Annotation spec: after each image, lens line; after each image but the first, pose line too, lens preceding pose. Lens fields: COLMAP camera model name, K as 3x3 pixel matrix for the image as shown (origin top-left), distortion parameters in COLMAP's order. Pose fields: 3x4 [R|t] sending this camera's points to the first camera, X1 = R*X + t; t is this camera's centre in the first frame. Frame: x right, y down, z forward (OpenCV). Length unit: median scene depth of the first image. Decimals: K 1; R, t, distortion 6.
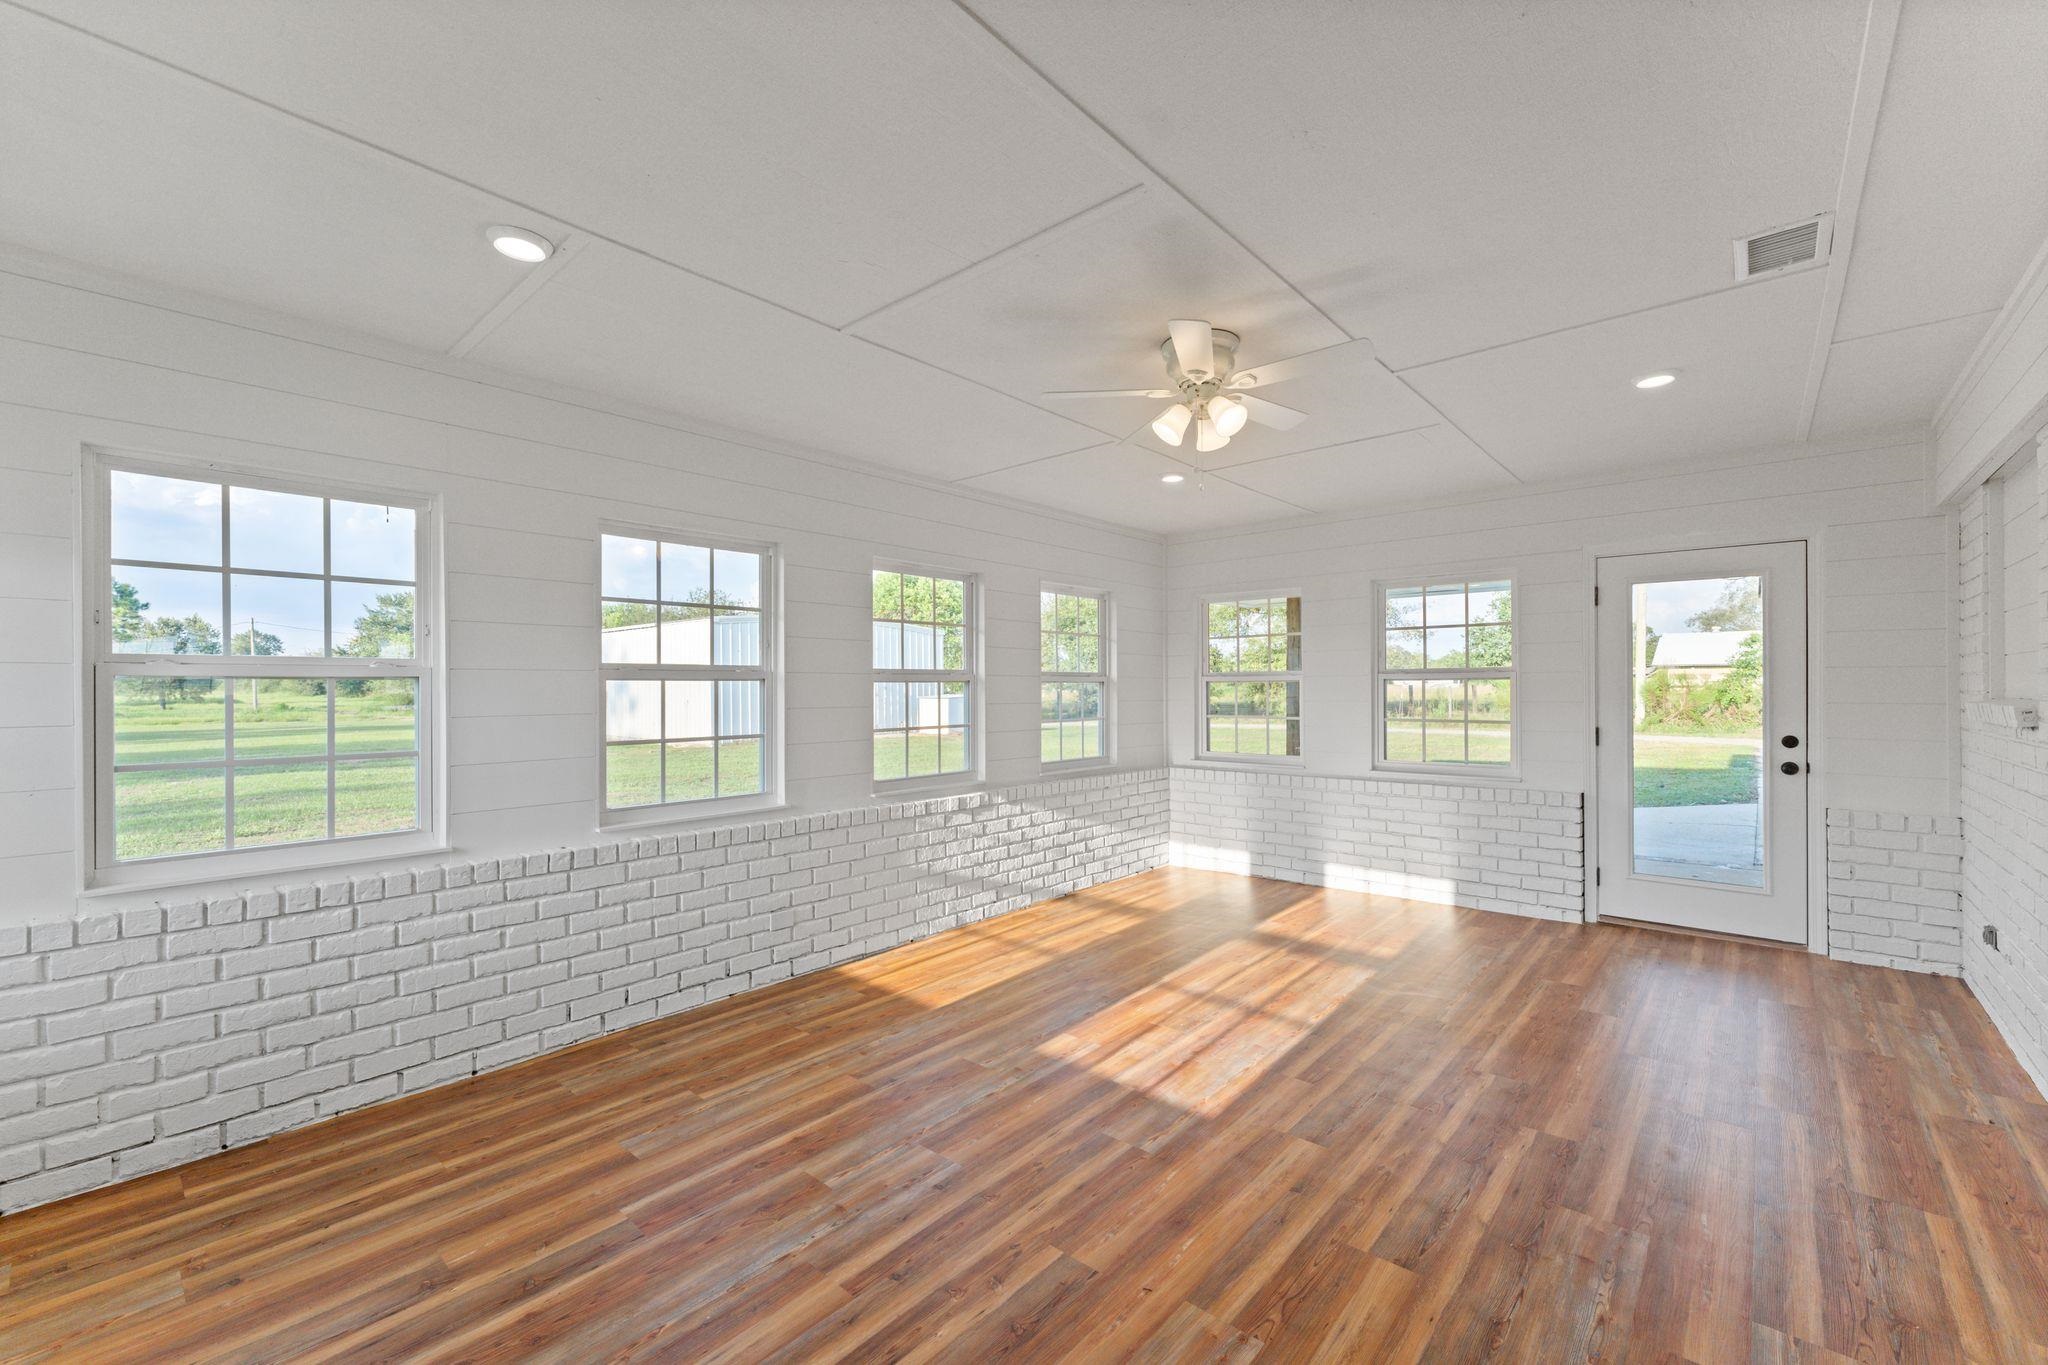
lens RADIAL K [[827.7, 0, 1020.7], [0, 827.7, 676.5], [0, 0, 1]] dist [0.001327, -0.000271]
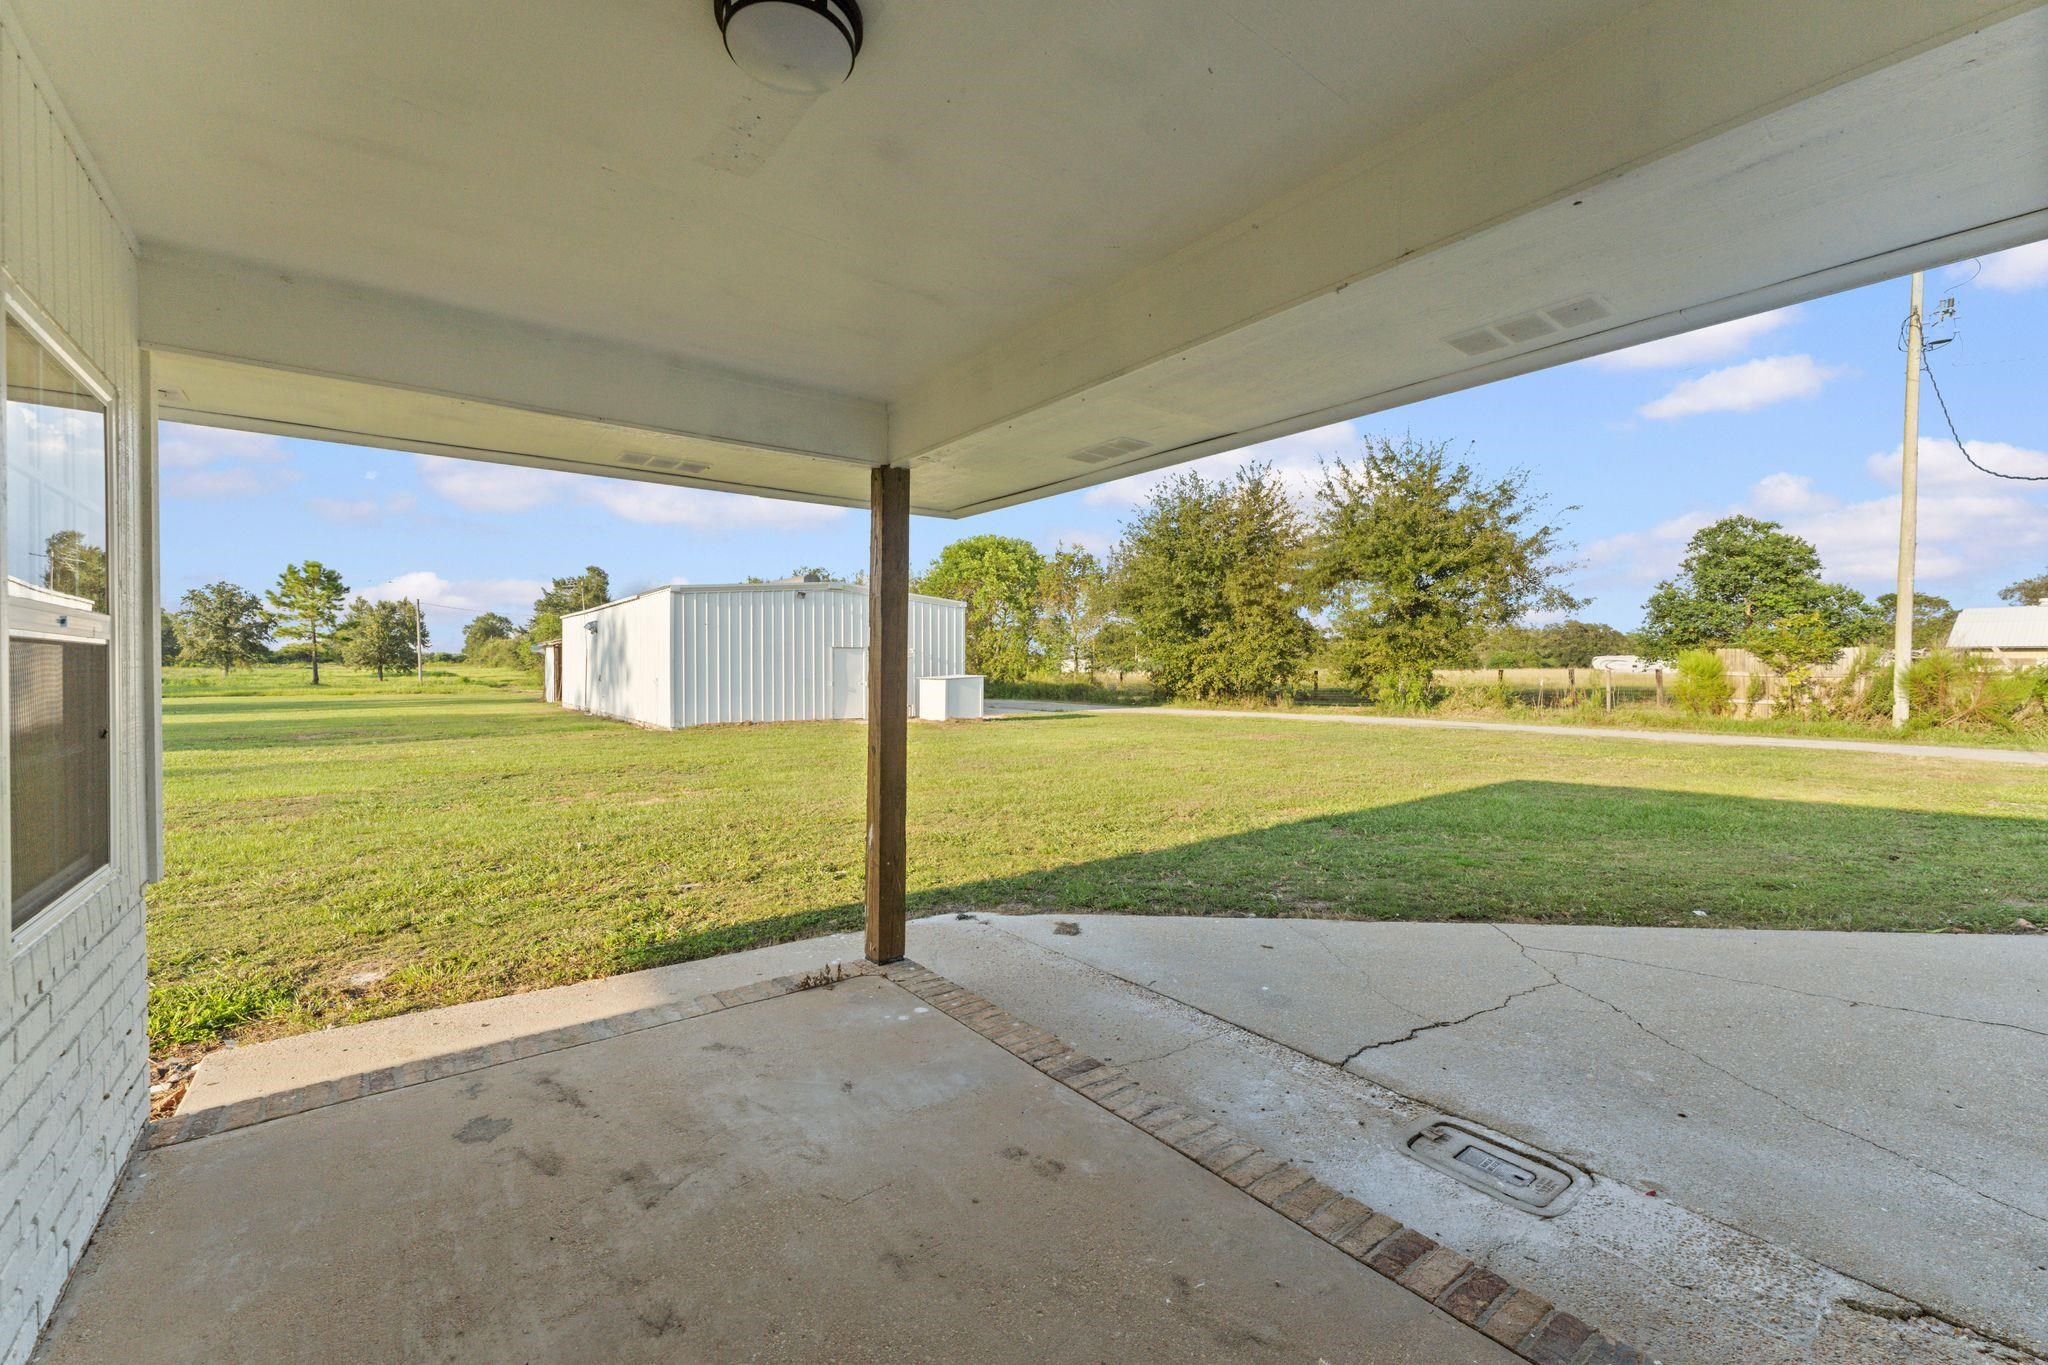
lens RADIAL K [[827.7, 0, 1023.2], [0, 827.7, 675.3], [0, 0, 1]] dist [0.001327, -0.000271]
pose [[0.981766, 0.010137, -0.189825, 0.176628], [-0.006086, 0.999741, 0.021916, 0.003283], [0.189998, -0.020361, 0.981573, 0.202466]]
